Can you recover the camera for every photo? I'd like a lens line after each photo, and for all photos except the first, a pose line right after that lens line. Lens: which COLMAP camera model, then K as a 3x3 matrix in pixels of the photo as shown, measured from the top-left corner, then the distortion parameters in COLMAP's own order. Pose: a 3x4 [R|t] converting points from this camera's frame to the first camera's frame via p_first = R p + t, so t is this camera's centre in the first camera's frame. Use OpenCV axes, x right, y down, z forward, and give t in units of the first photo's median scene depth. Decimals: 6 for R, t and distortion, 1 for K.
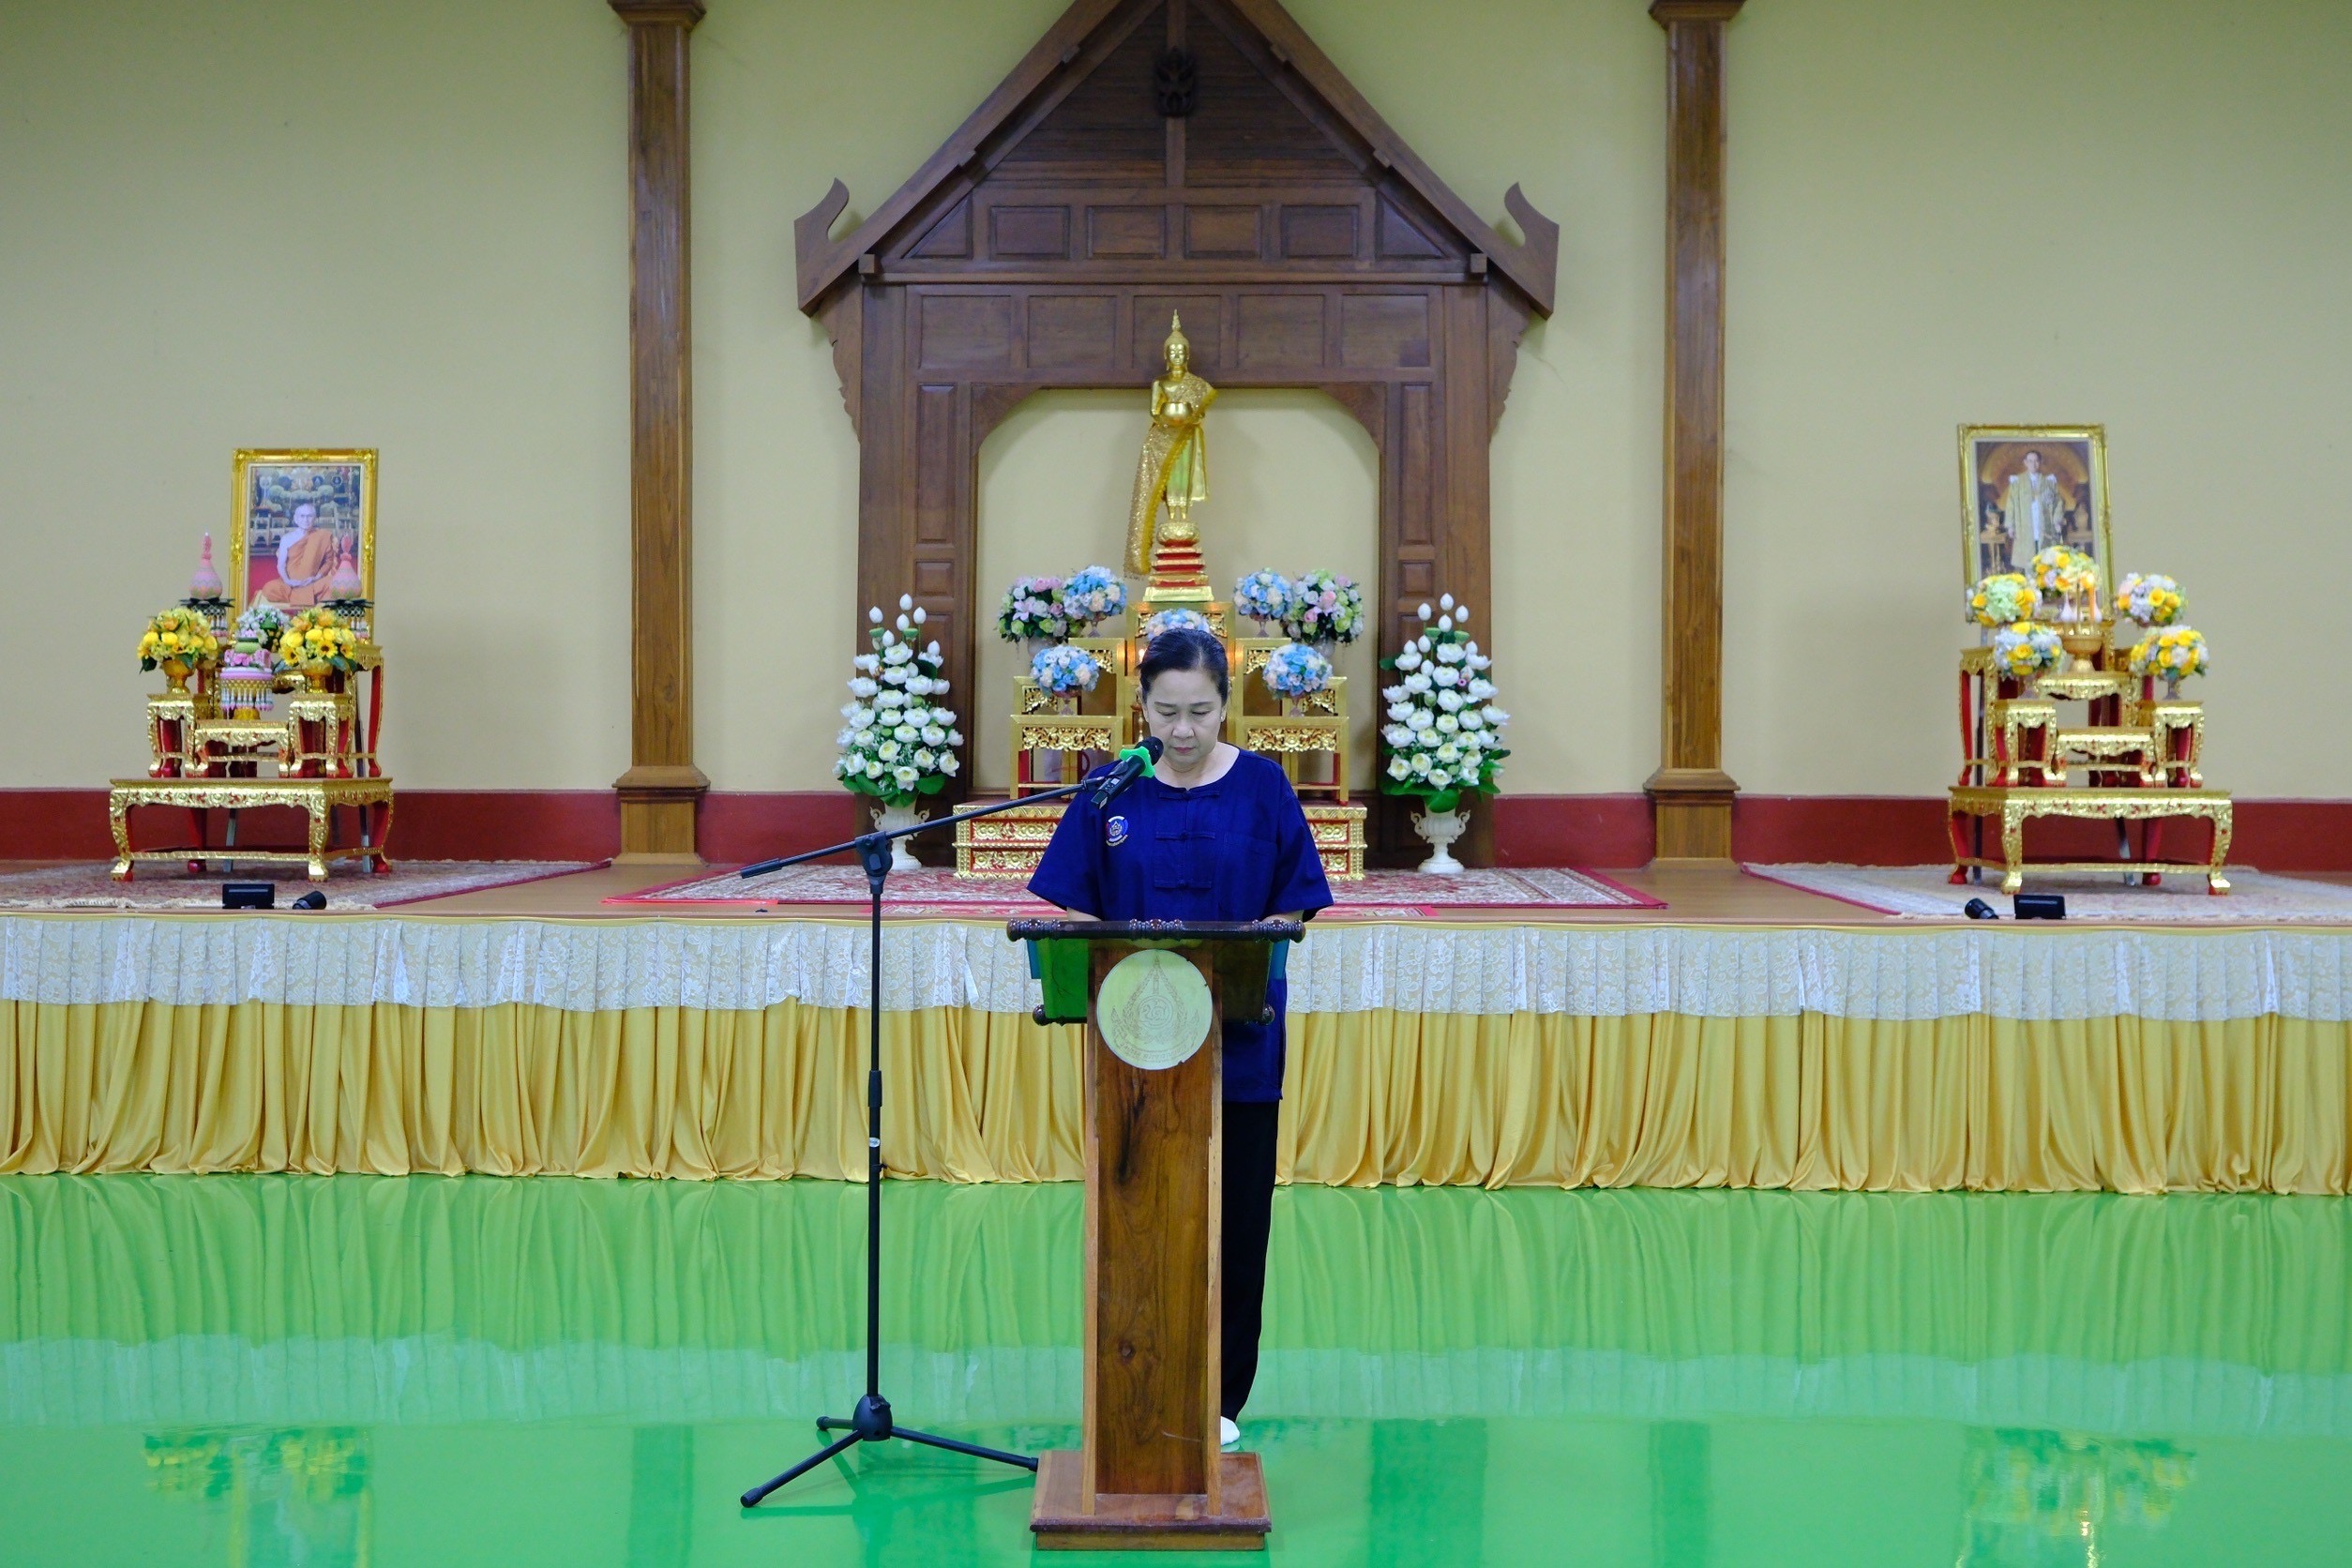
lens RADIAL K [[2257.9, 0, 1176.0], [0, 2257.9, 784.0], [0, 0, 1]] dist [-0.006529, -0.002603]
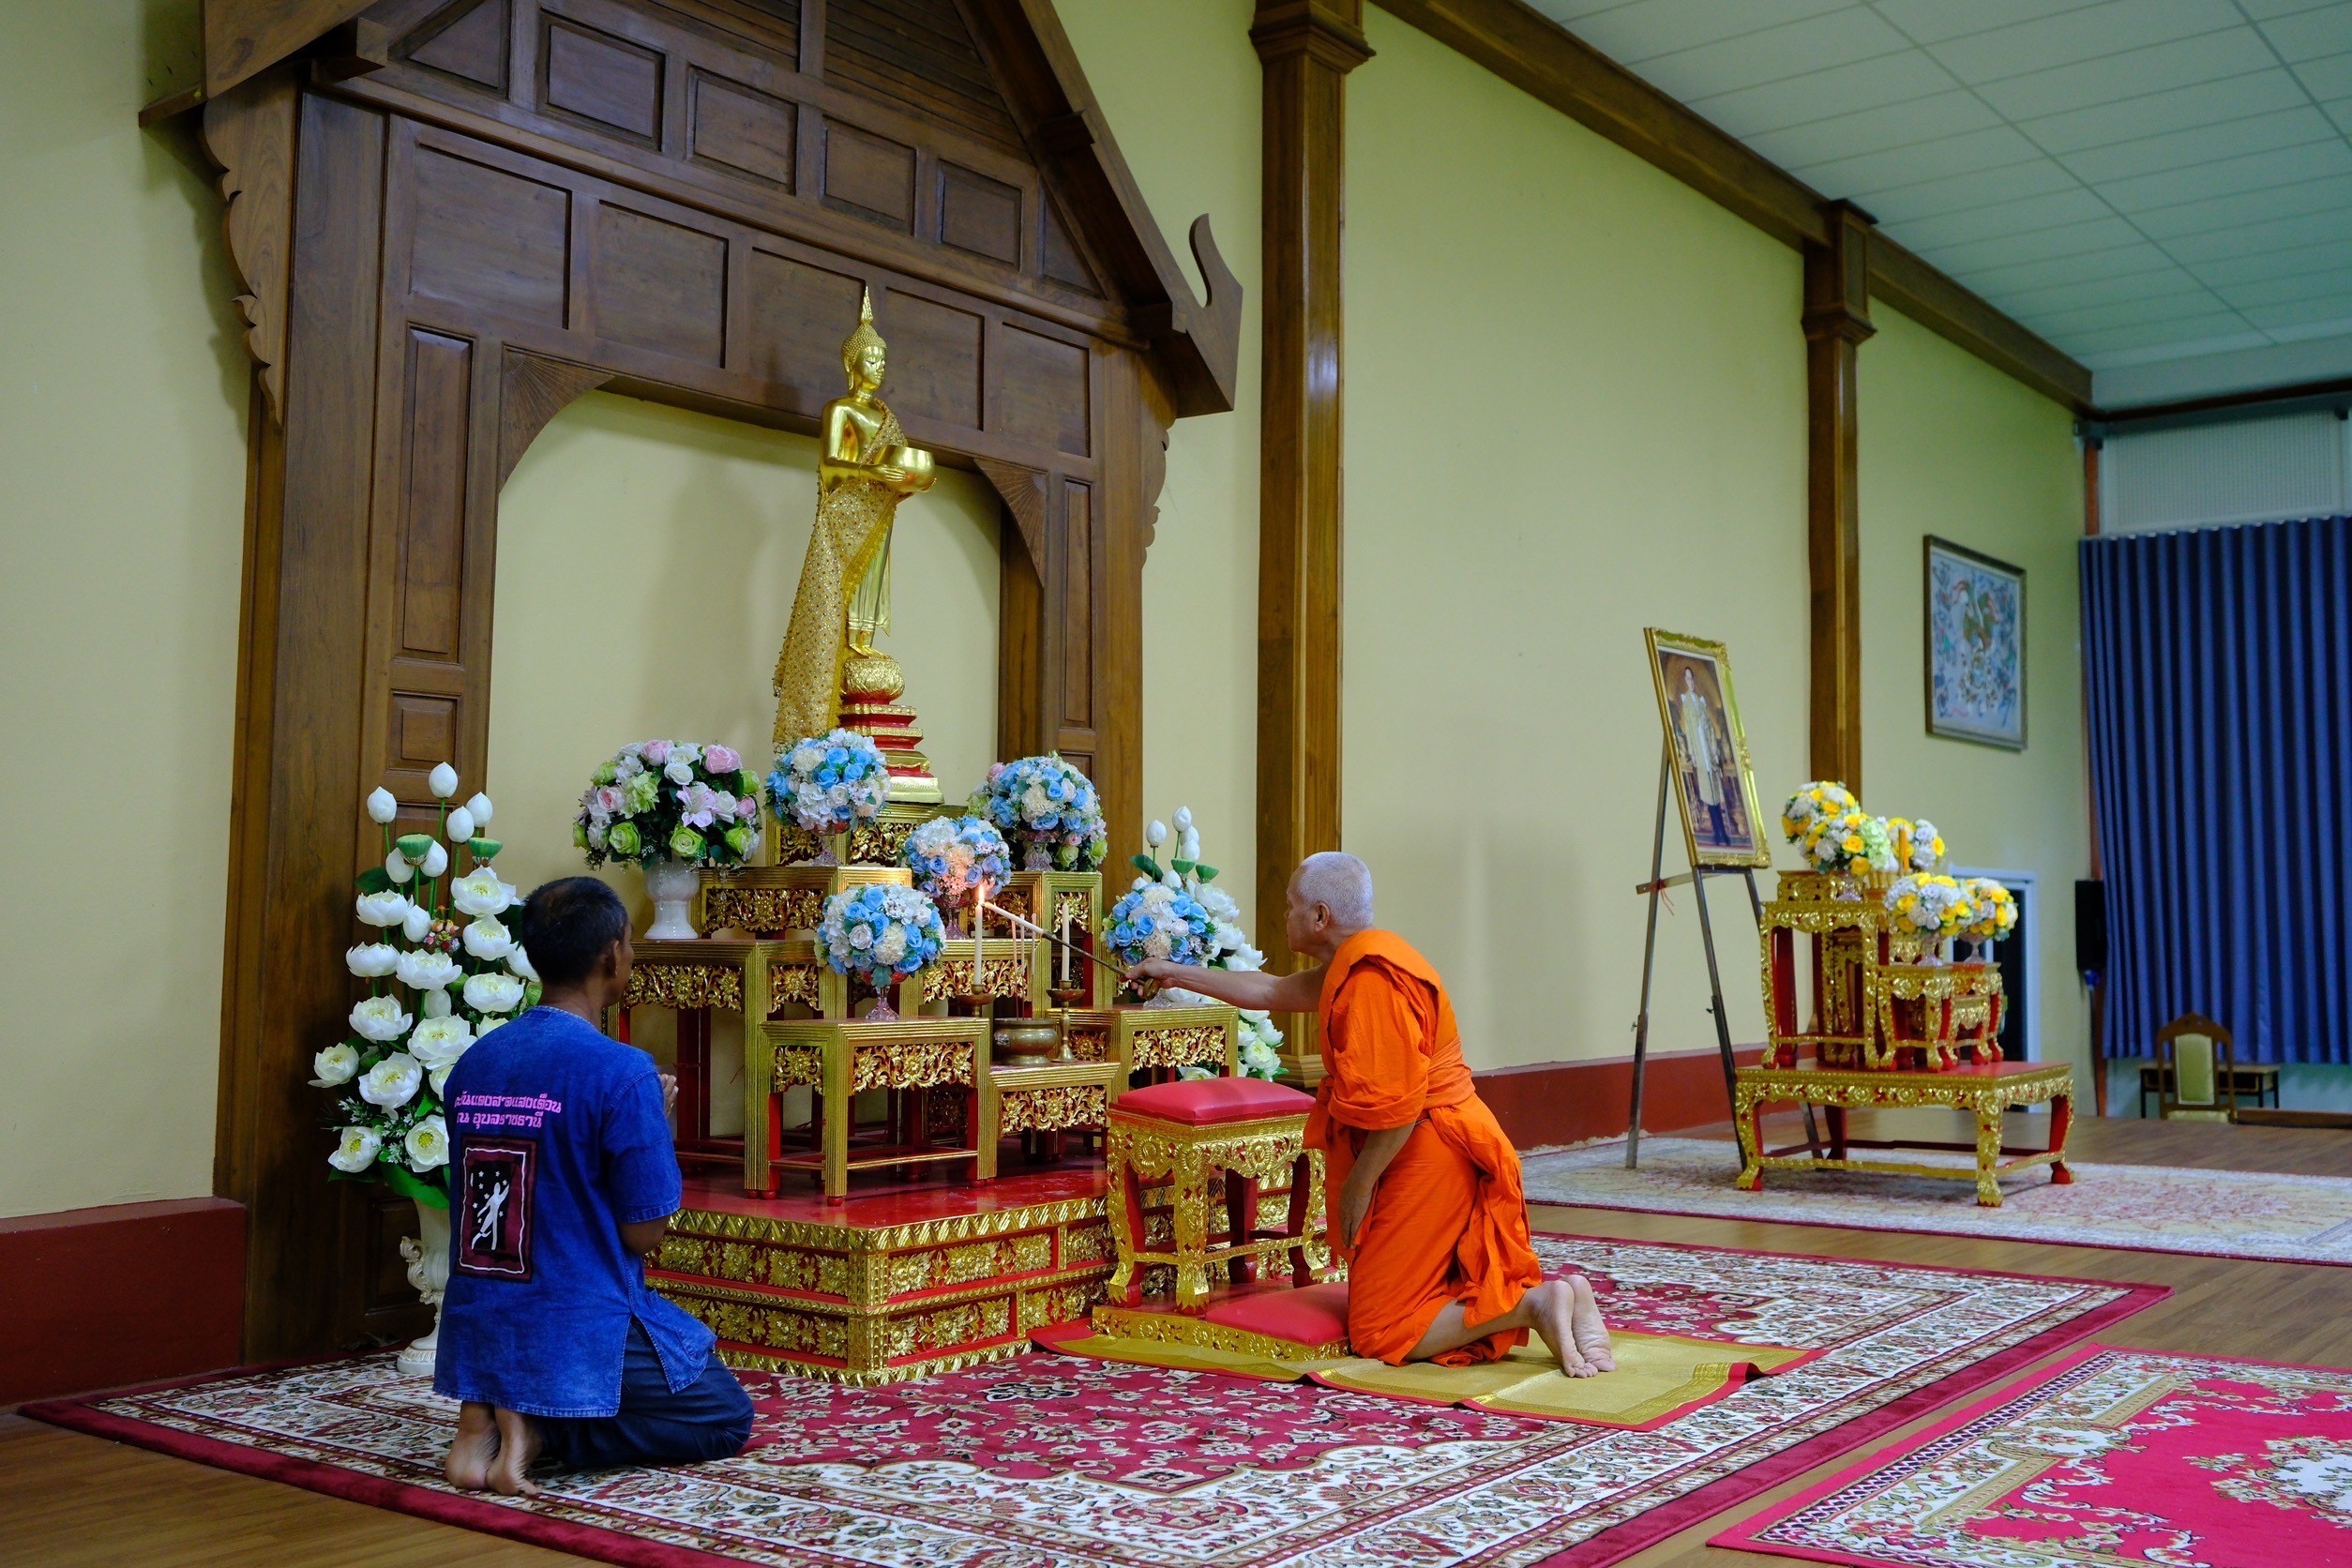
lens RADIAL K [[2257.9, 0, 1176.0], [0, 2257.9, 784.0], [0, 0, 1]] dist [-0.006529, -0.002603]
pose [[0.613444, 0.044532, 0.788482, -0.385254], [0.029763, 0.996396, -0.079430, -0.037946], [-0.789177, 0.072193, 0.609908, 0.589975]]
